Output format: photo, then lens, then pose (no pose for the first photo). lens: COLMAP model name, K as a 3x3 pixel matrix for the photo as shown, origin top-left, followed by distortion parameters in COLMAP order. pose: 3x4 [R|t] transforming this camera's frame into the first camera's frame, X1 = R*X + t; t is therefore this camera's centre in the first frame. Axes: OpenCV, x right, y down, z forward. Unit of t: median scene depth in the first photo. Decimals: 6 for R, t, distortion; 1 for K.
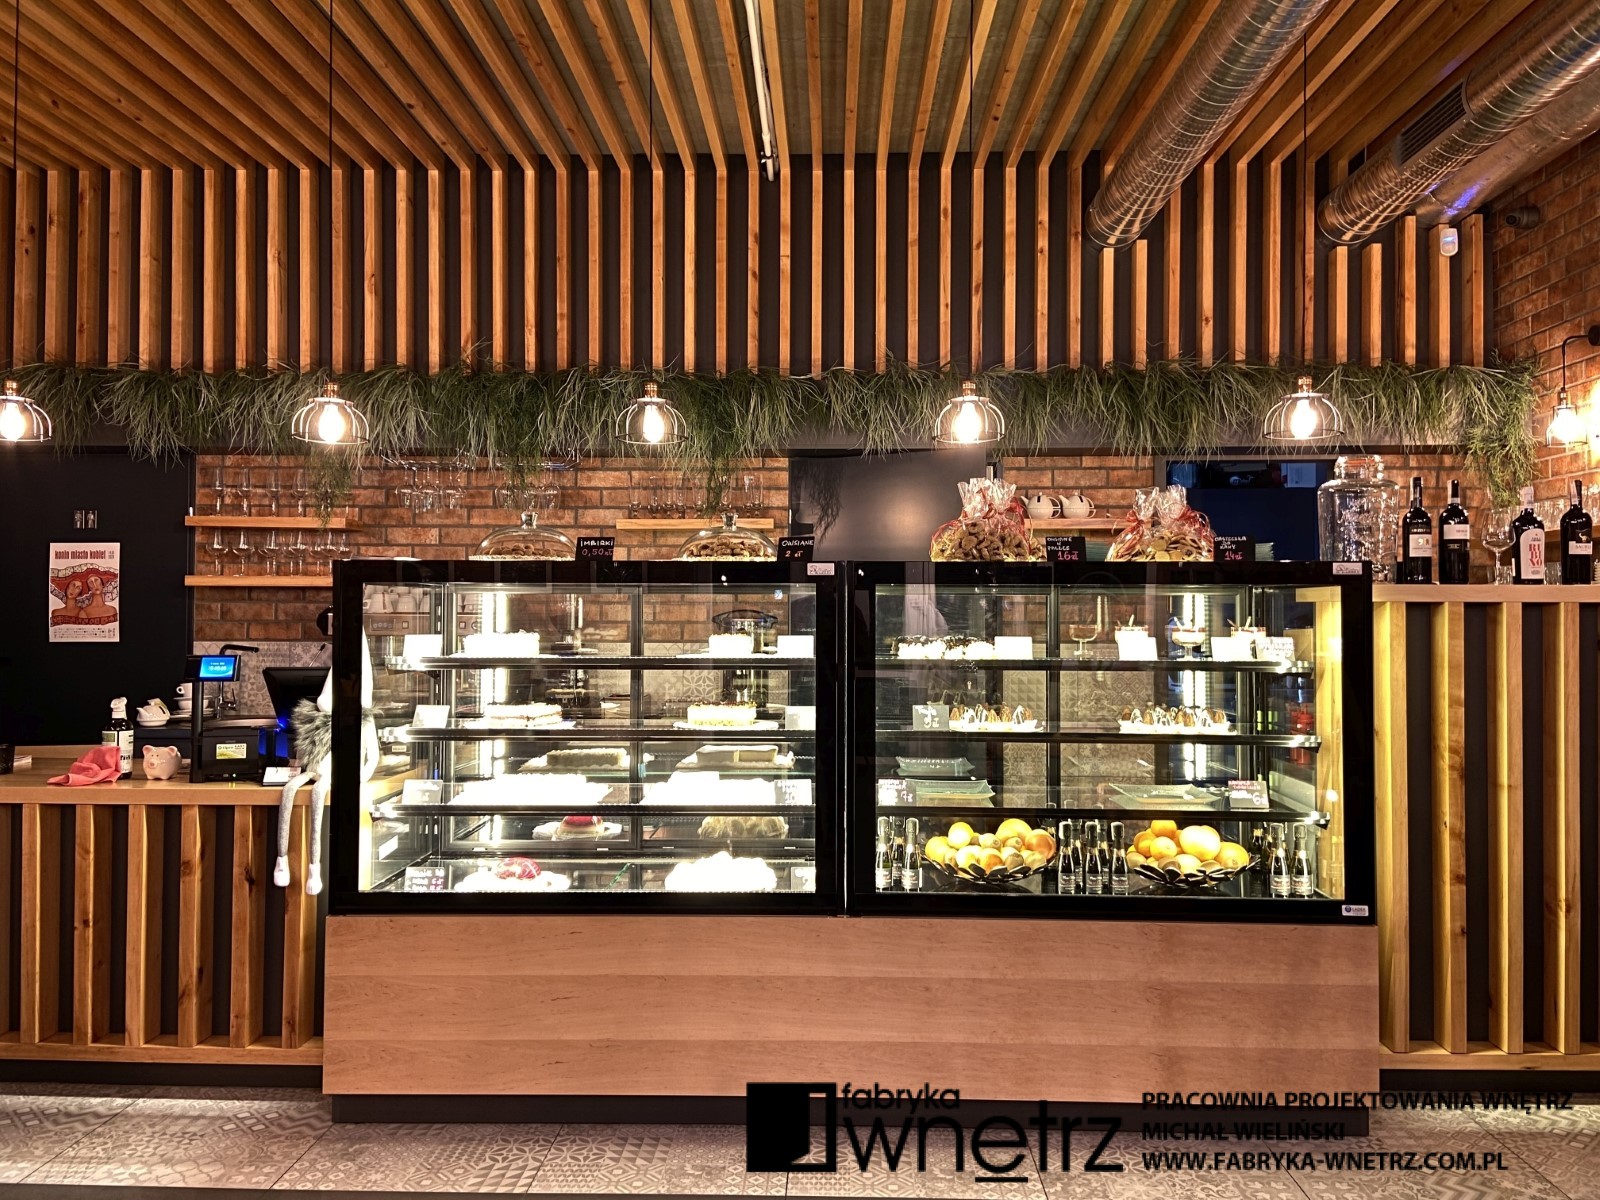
lens RADIAL K [[1200.5, 0, 809.5], [0, 1200.5, 594.7], [0, 0, 1]] dist [0.115884, -0.145771]
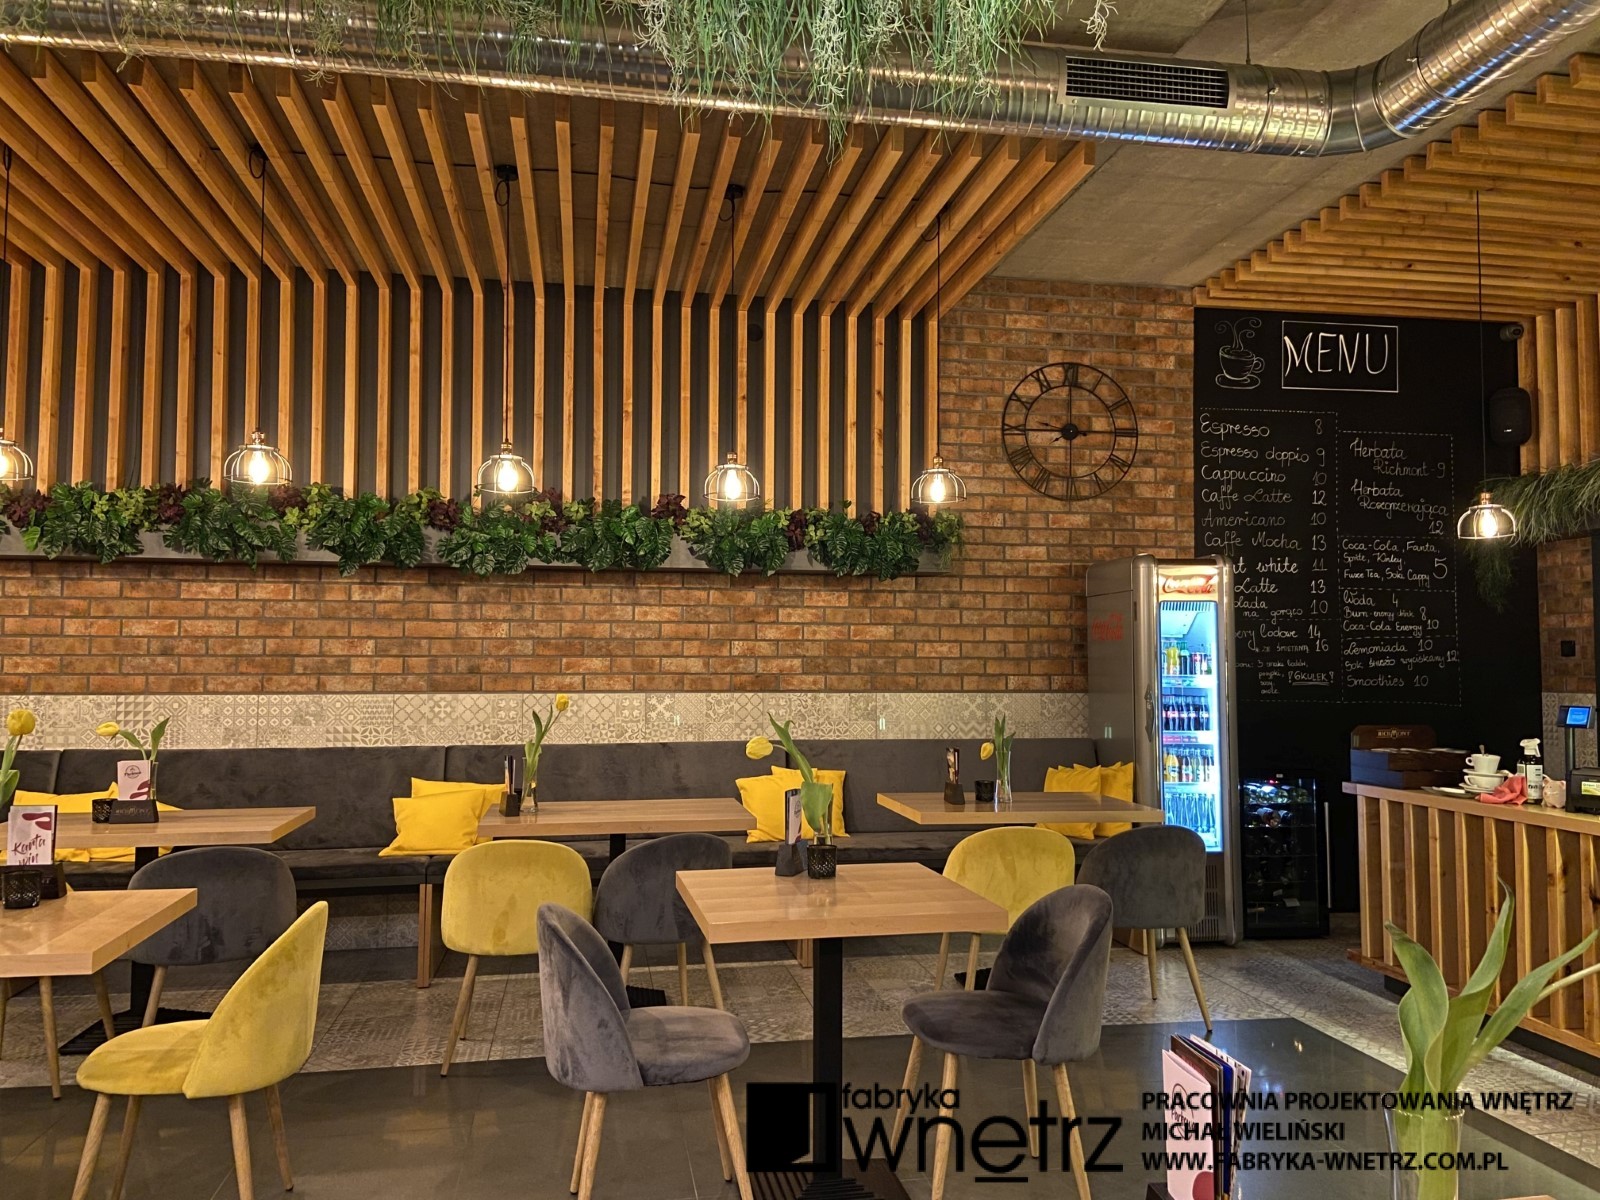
lens RADIAL K [[1200.5, 0, 808.6], [0, 1200.5, 600.2], [0, 0, 1]] dist [0.115884, -0.145771]
pose [[0.202581, -0.055660, -0.977682, 0.433749], [0.012403, 0.998449, -0.054272, 0.002133], [0.979187, -0.001132, 0.202958, 0.023615]]
